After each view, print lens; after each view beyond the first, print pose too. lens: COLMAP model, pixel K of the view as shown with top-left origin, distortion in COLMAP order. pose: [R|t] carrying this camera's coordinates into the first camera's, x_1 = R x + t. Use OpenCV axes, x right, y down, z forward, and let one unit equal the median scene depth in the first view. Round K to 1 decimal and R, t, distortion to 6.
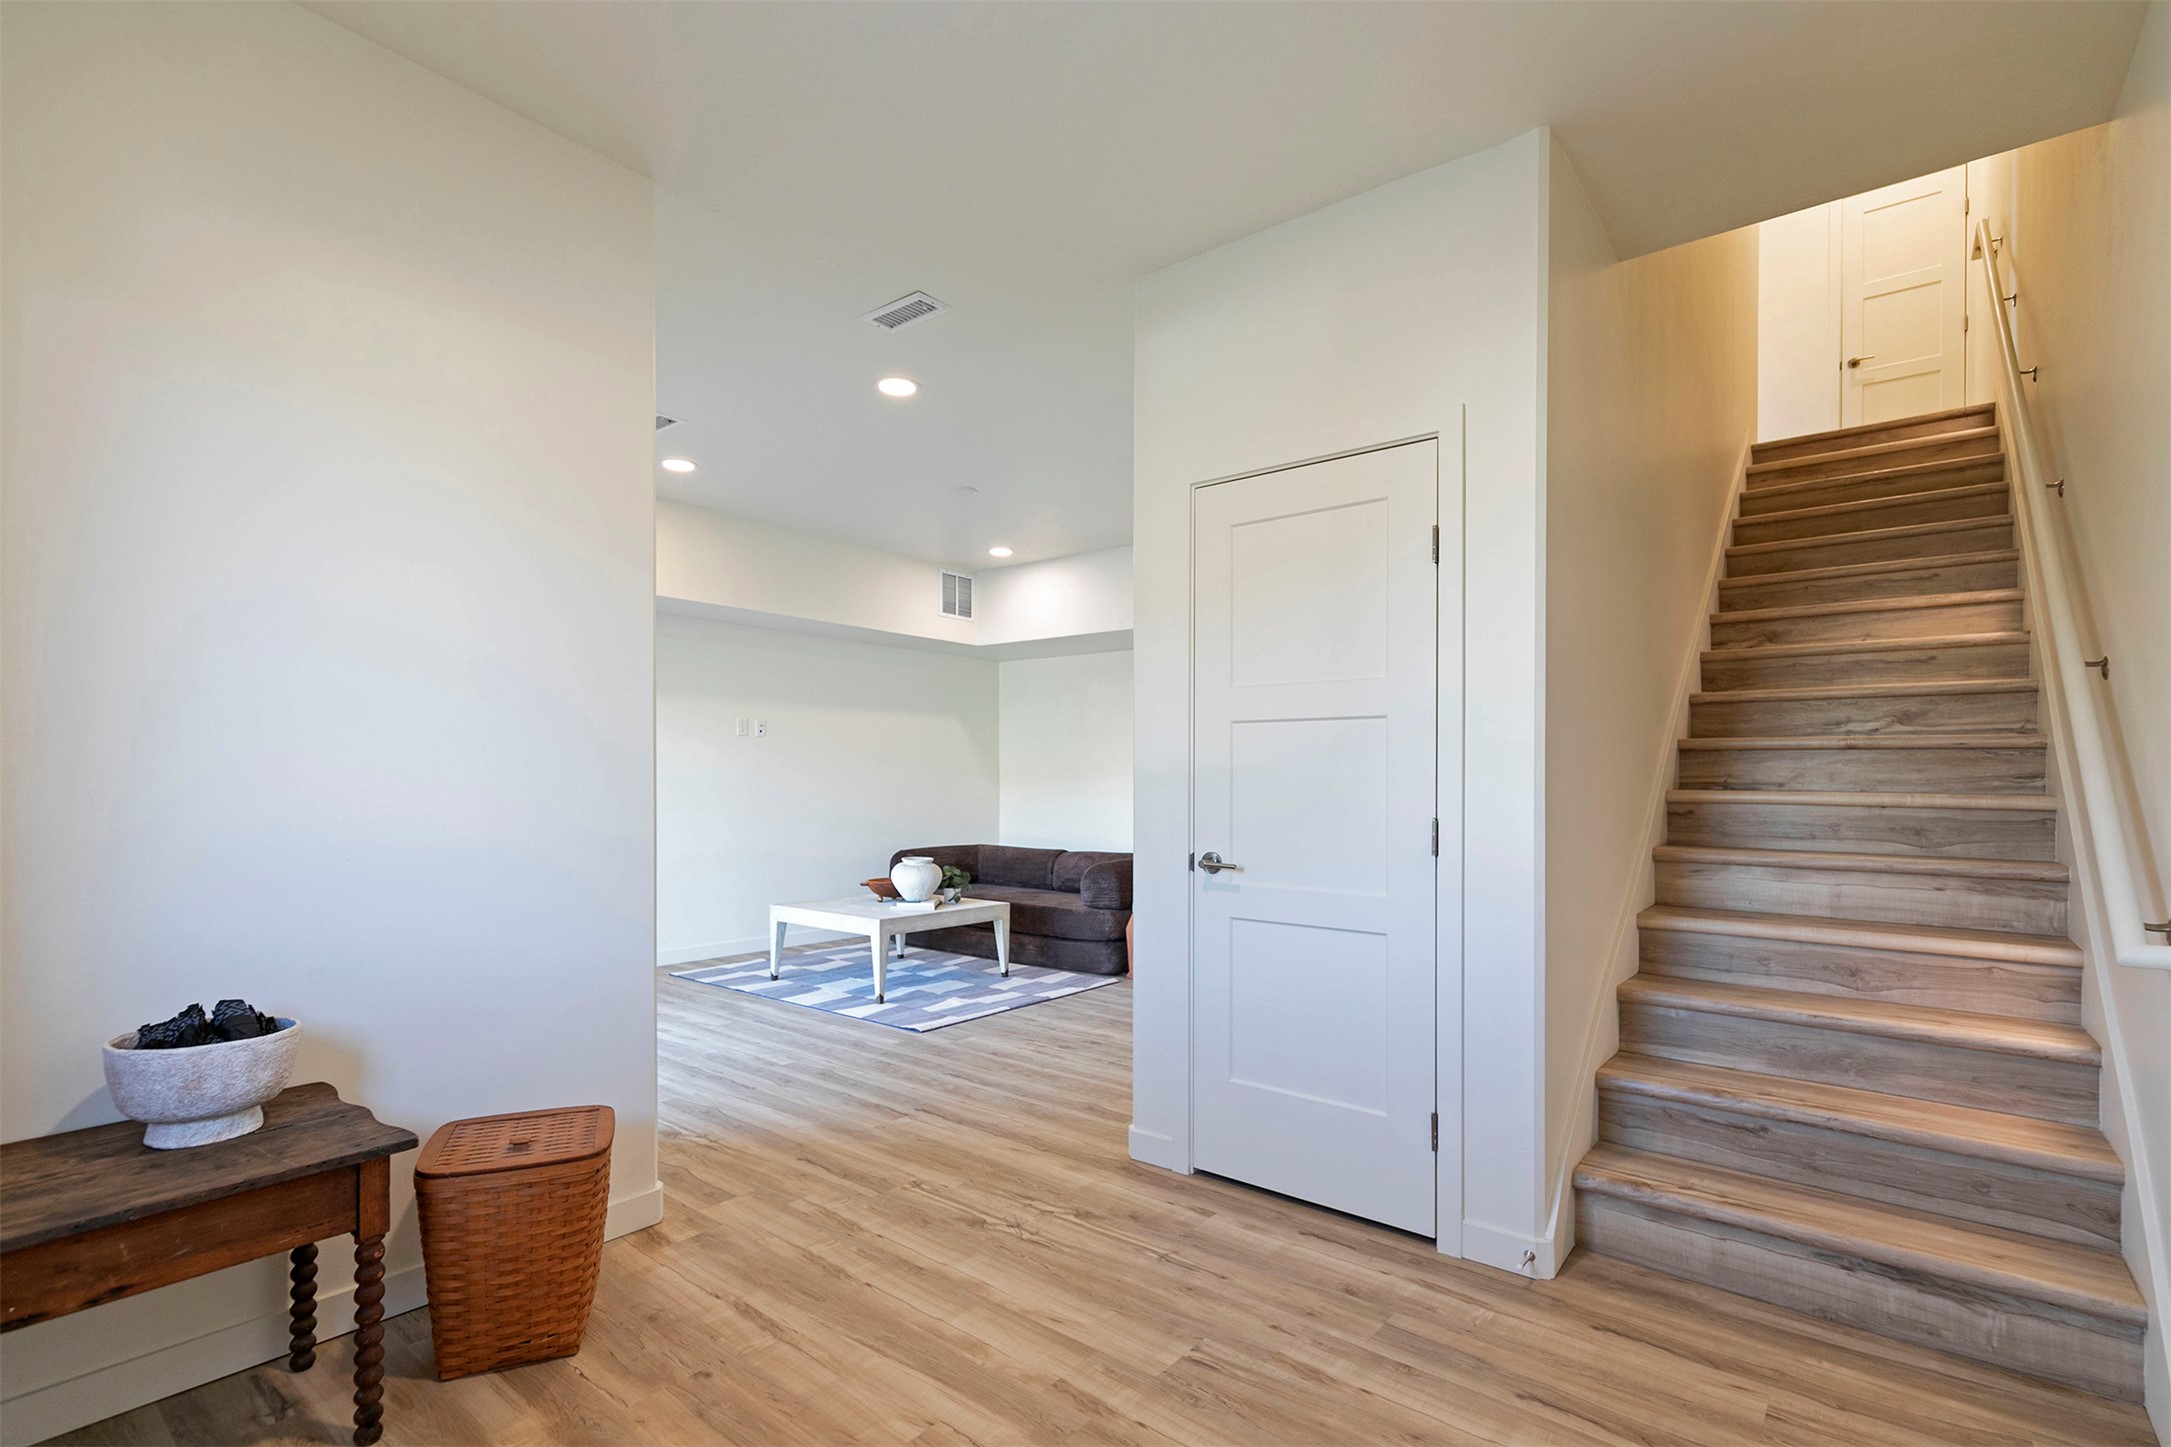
lens RADIAL K [[991.3, 0, 1085.6], [0, 991.3, 740.8], [0, 0, 1]] dist [0.015994, -0.000034]
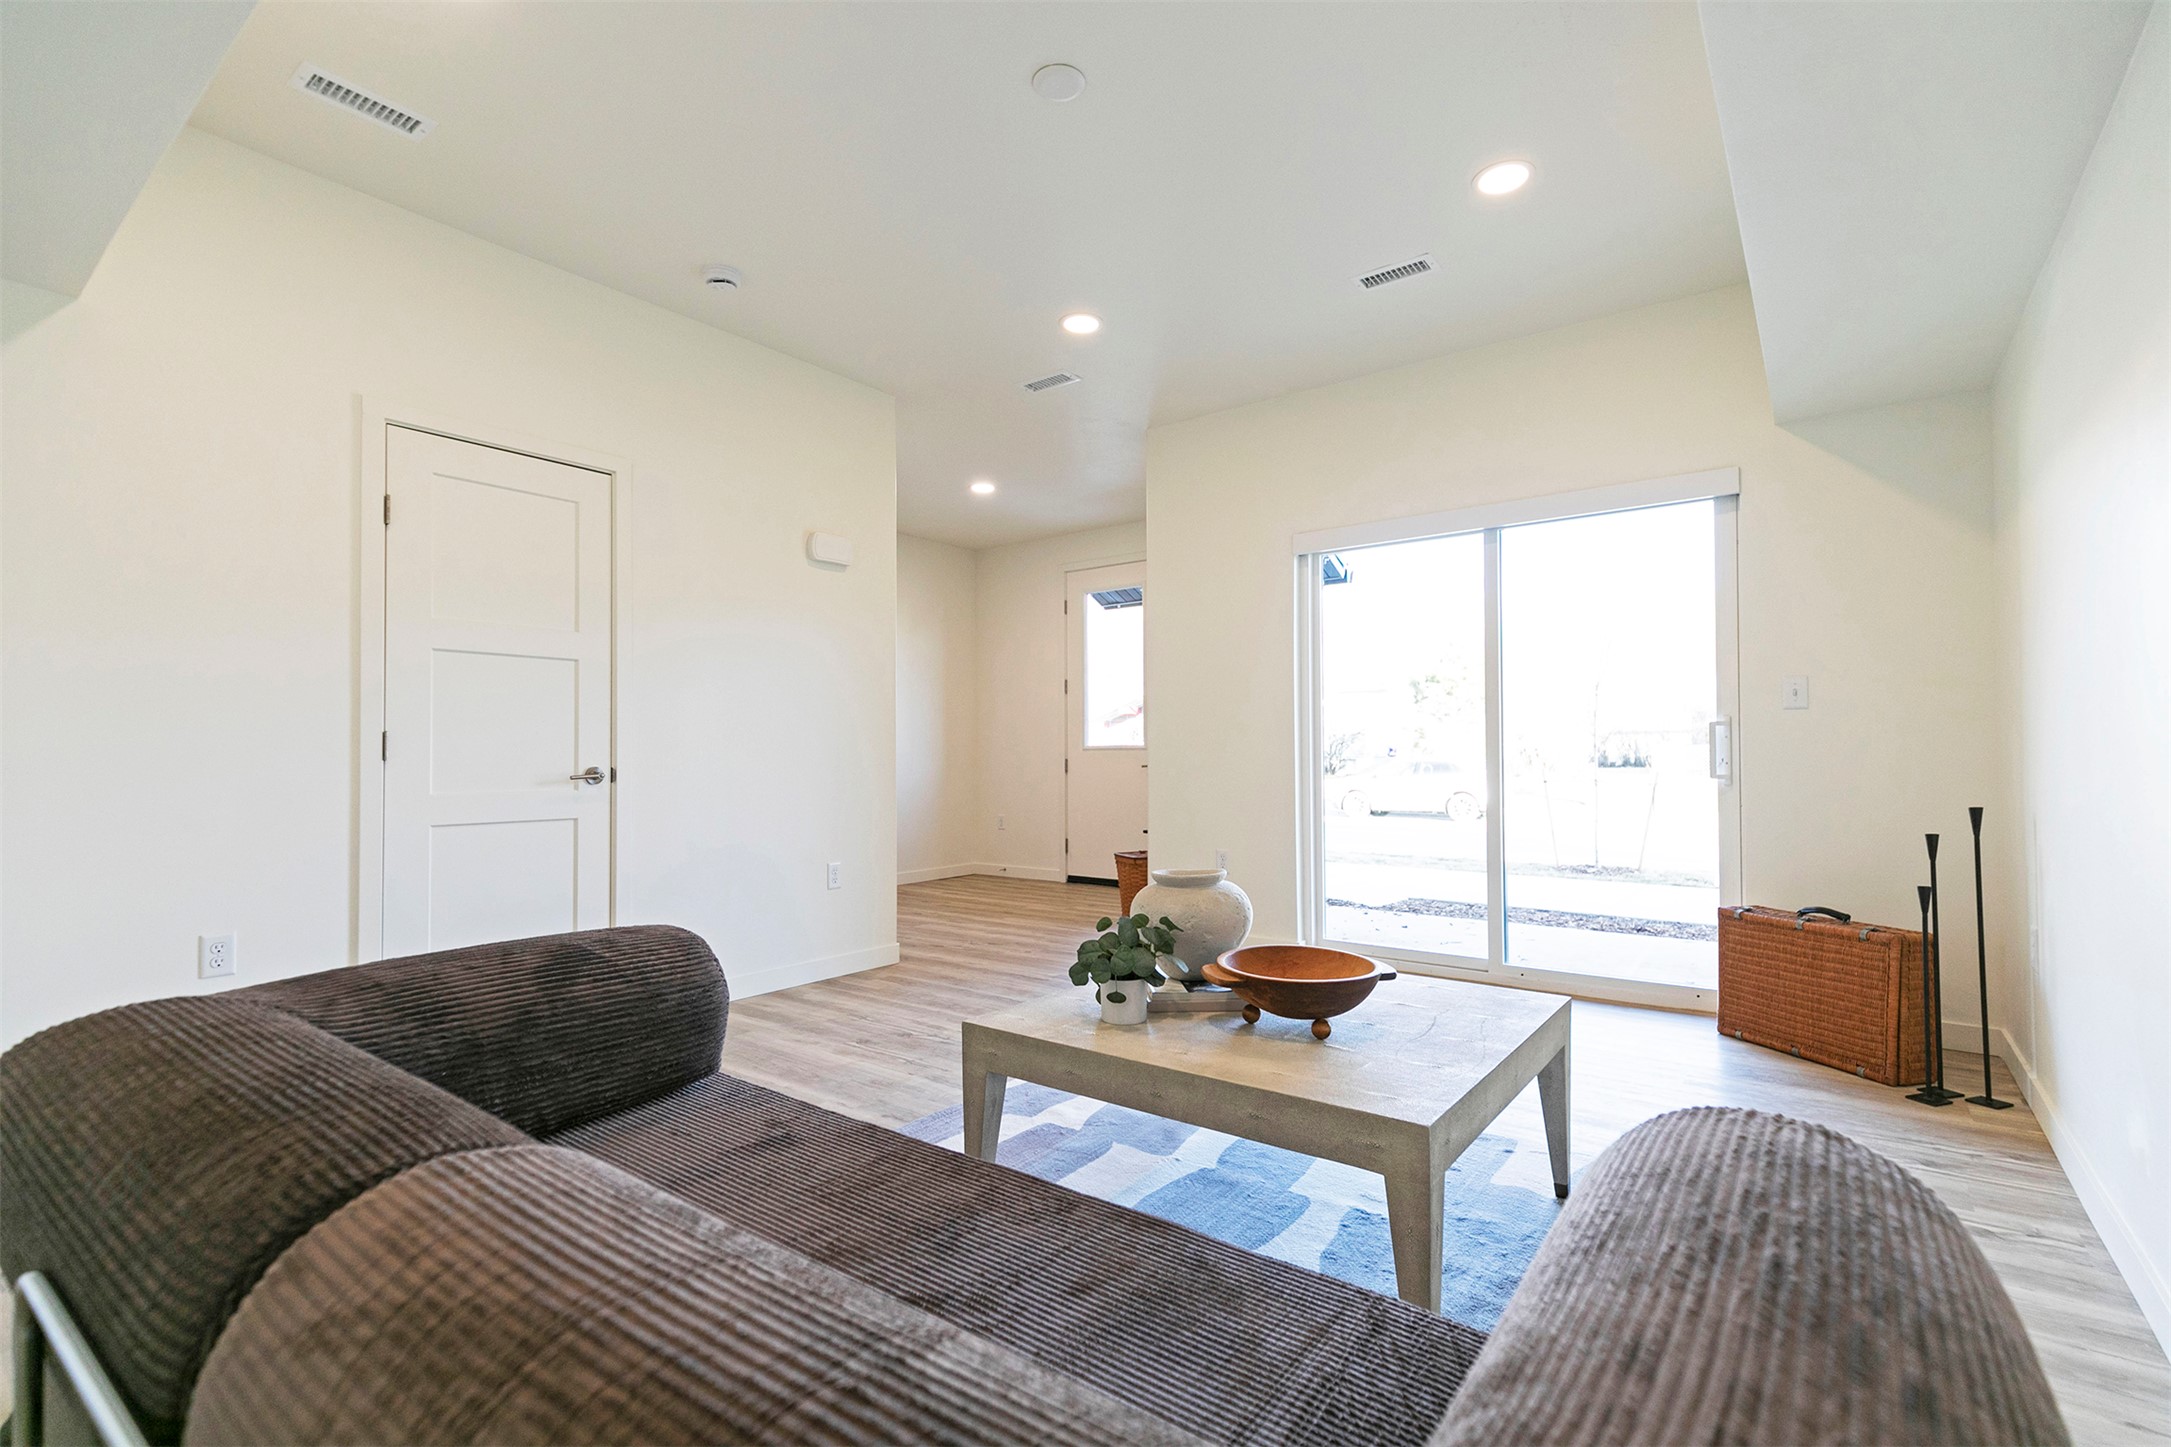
lens RADIAL K [[991.3, 0, 1085.5], [0, 991.3, 732.4], [0, 0, 1]] dist [0.015994, -0.000034]
pose [[-0.999837, 0.008099, -0.016163, -0.173923], [0.008585, 0.999507, -0.030187, 0.089172], [0.015911, -0.030321, -0.999414, 1.997636]]
